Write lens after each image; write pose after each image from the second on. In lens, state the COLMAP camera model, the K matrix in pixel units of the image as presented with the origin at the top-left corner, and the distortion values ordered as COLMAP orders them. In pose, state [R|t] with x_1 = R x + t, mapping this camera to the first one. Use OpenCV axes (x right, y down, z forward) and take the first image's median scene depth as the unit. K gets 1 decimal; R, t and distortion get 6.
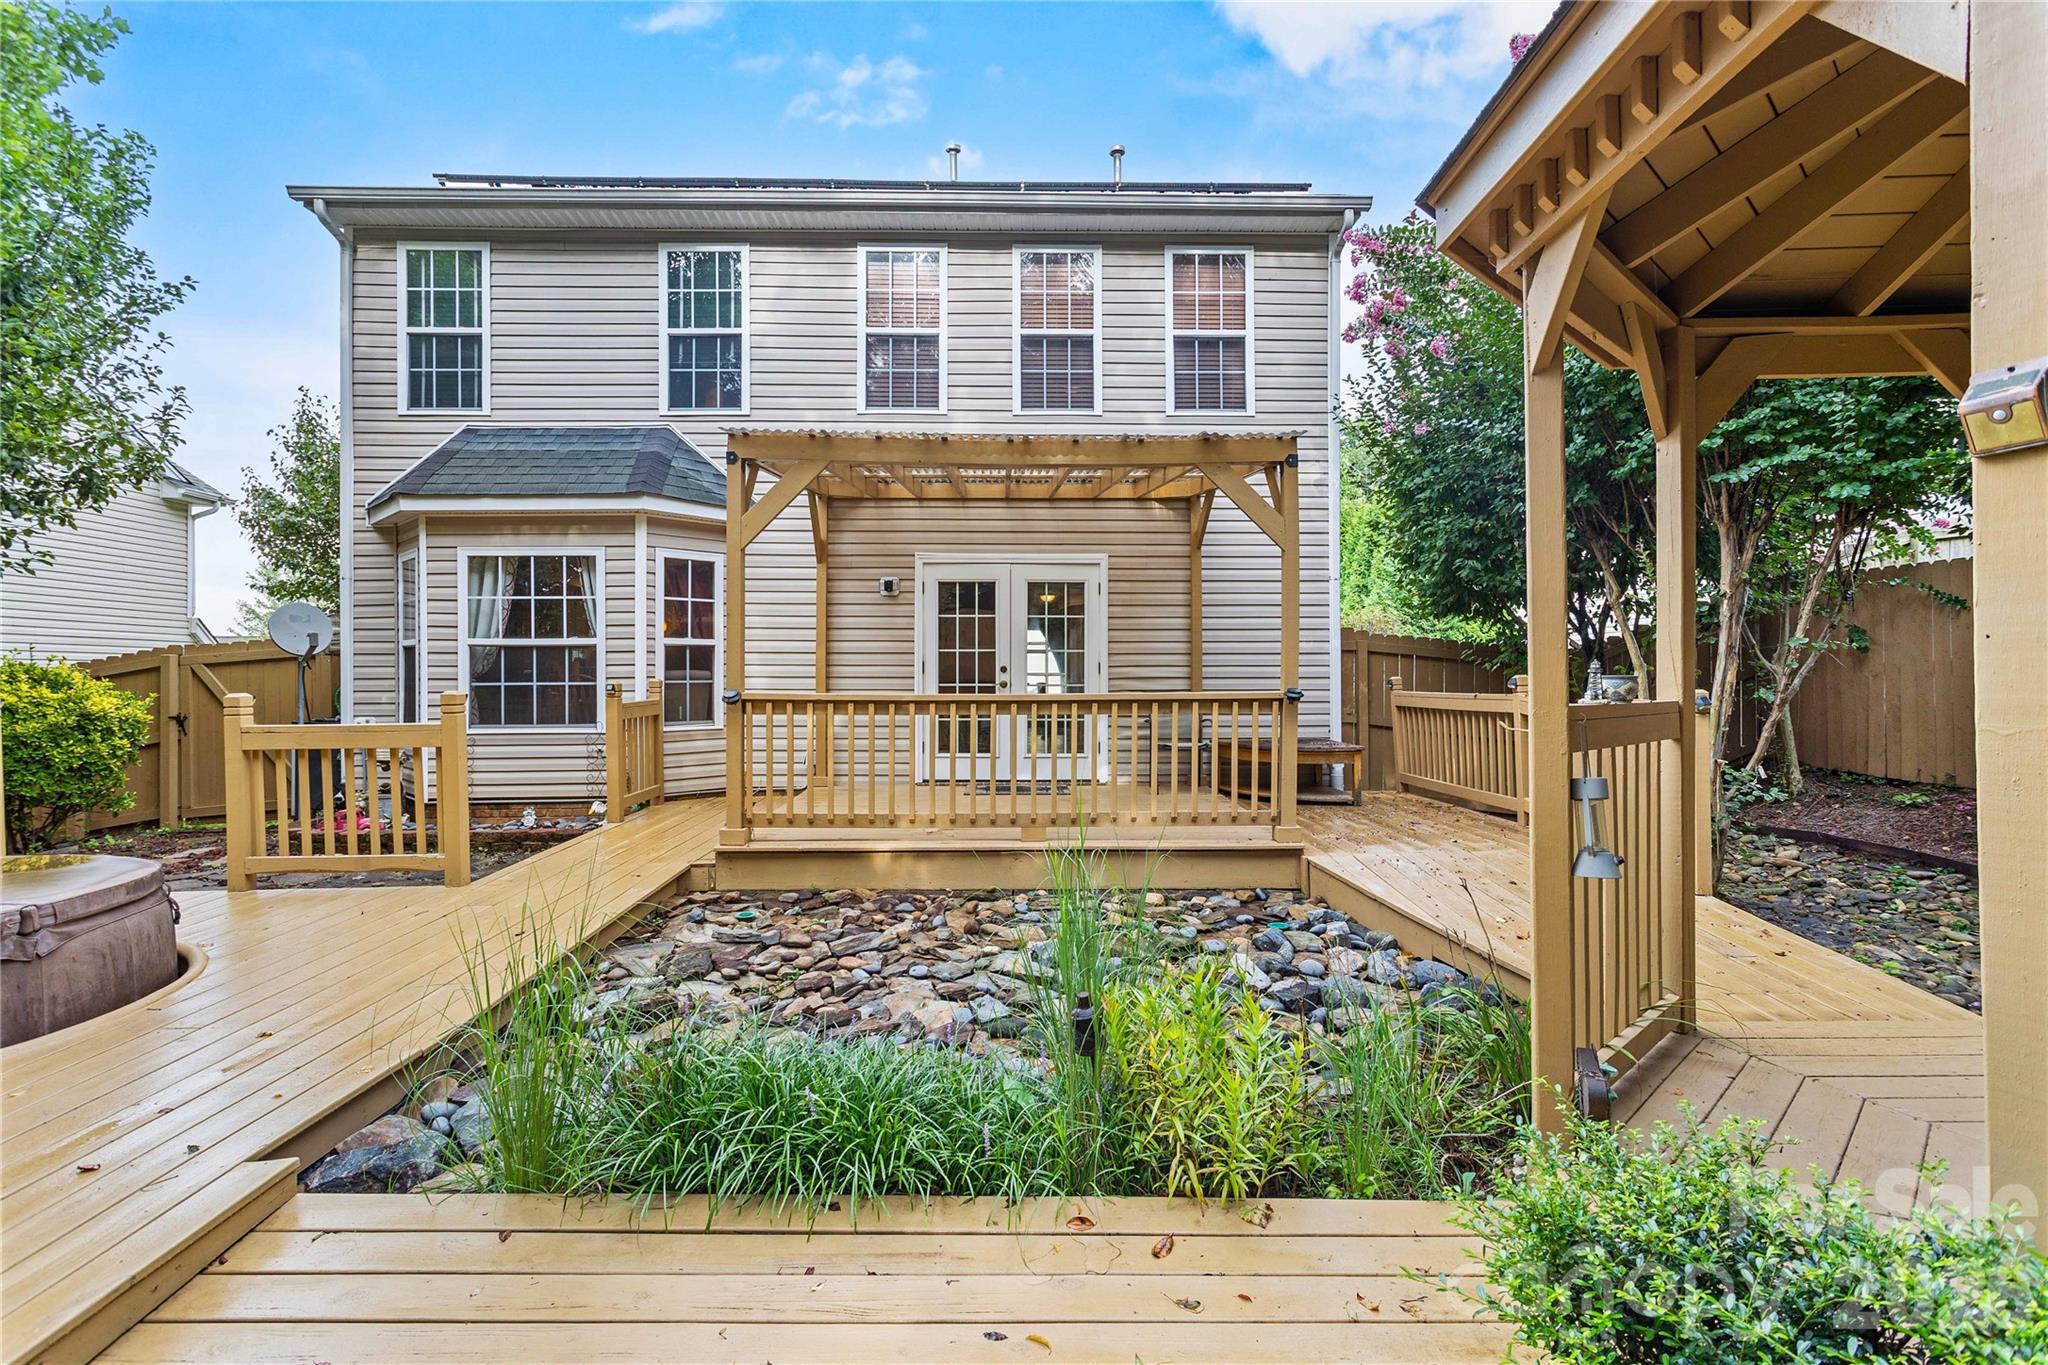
lens RADIAL K [[960.7, 0, 1022.2], [0, 960.7, 674.8], [0, 0, 1]] dist [0.000296, 0.003248]
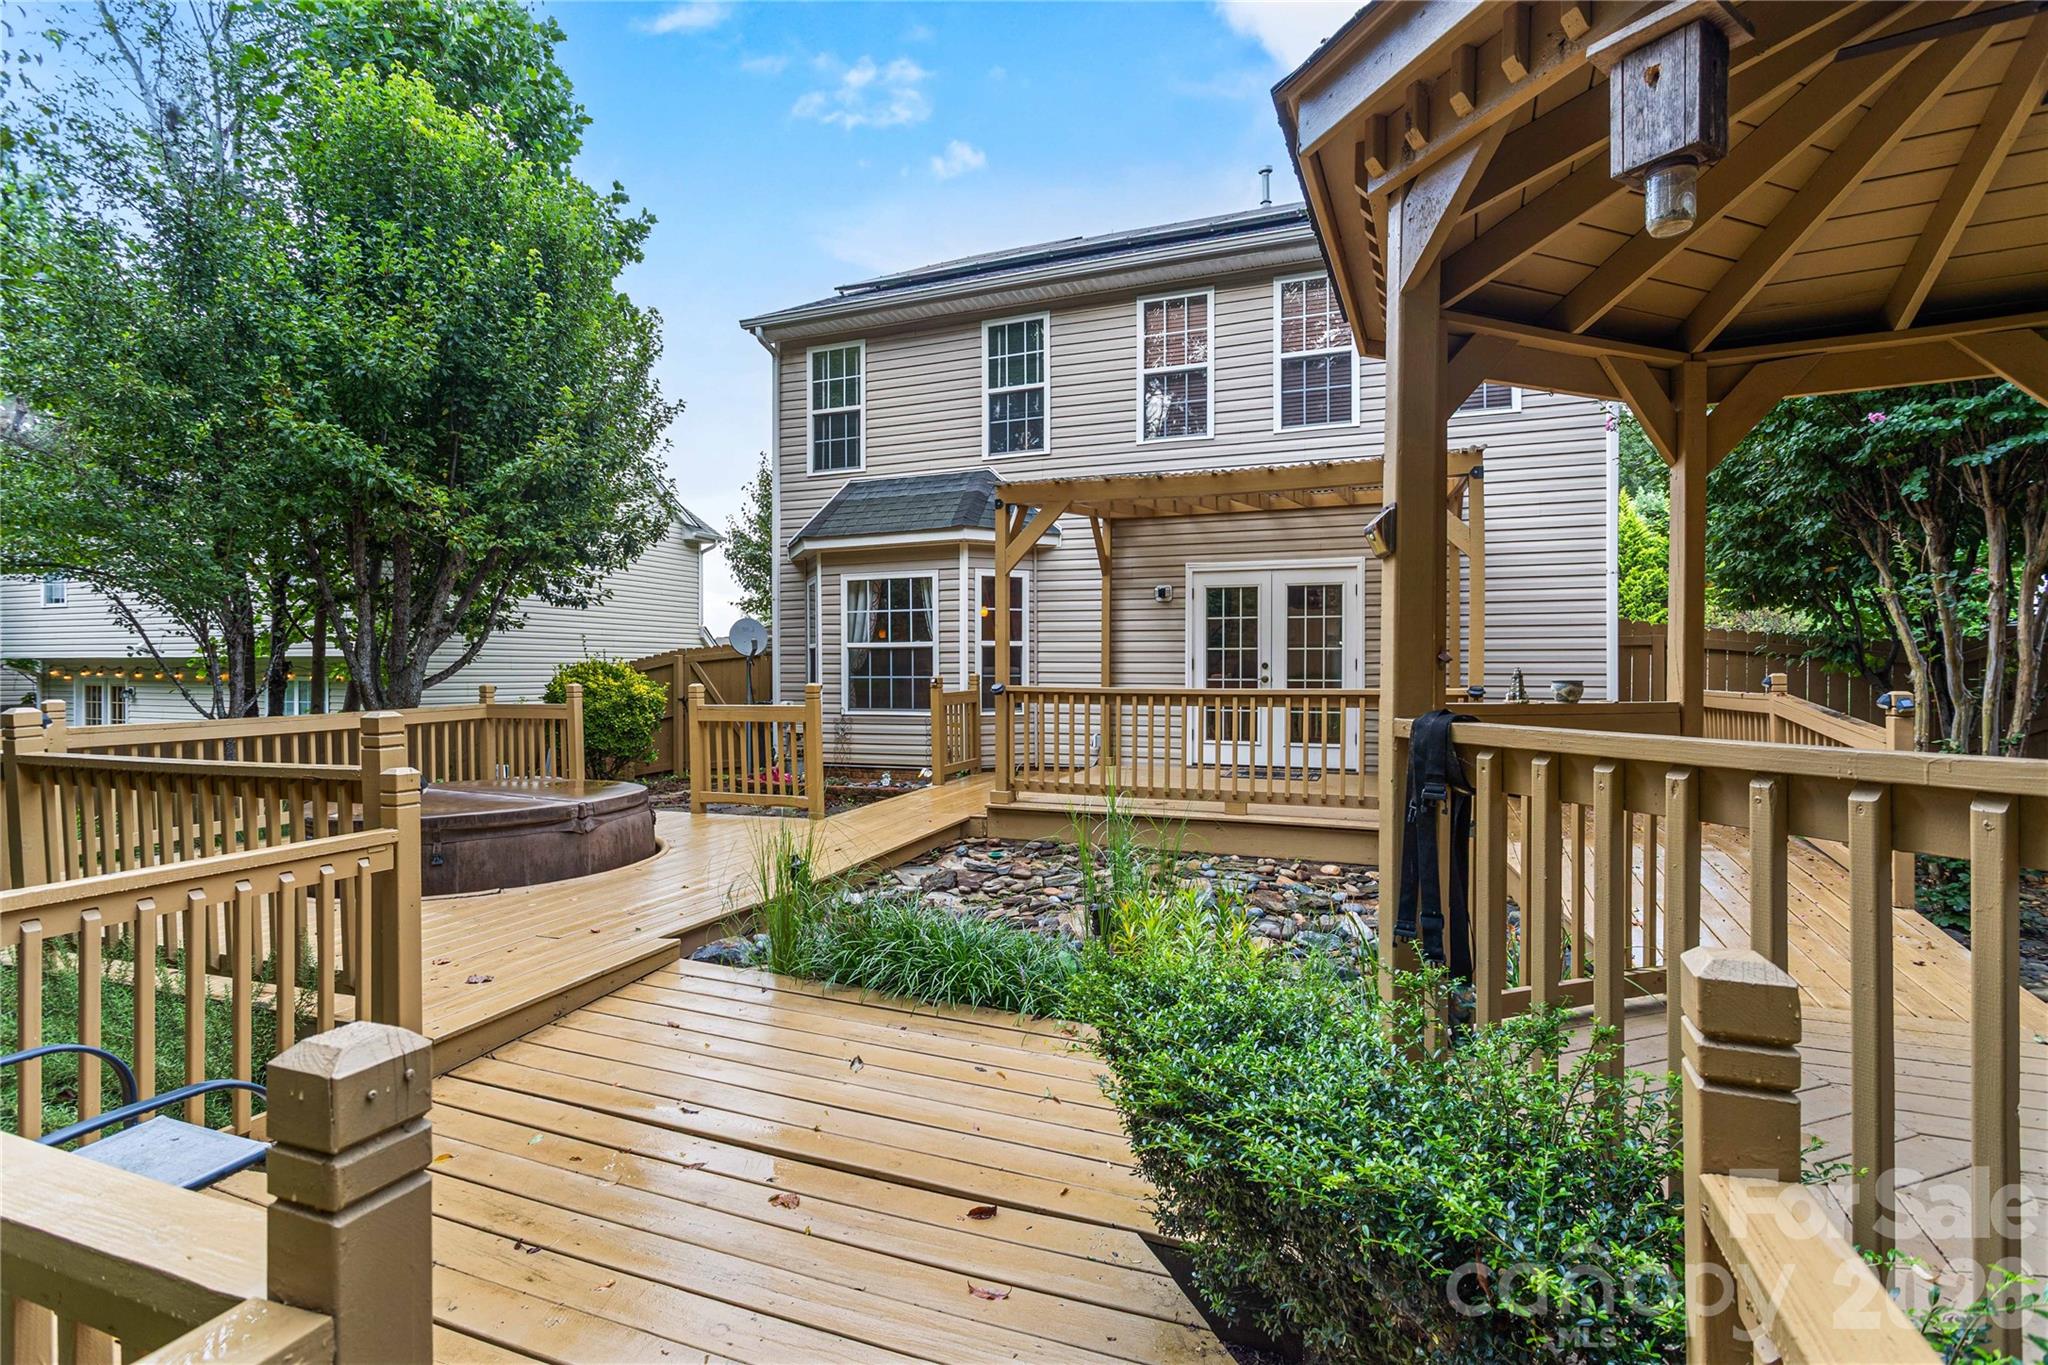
lens RADIAL K [[960.7, 0, 1027.6], [0, 960.7, 676.4], [0, 0, 1]] dist [0.000296, 0.003248]
pose [[0.920063, 0.004520, -0.391745, 0.172695], [-0.000332, 0.999942, 0.010759, -0.005861], [0.391771, -0.009769, 0.920011, -0.126784]]
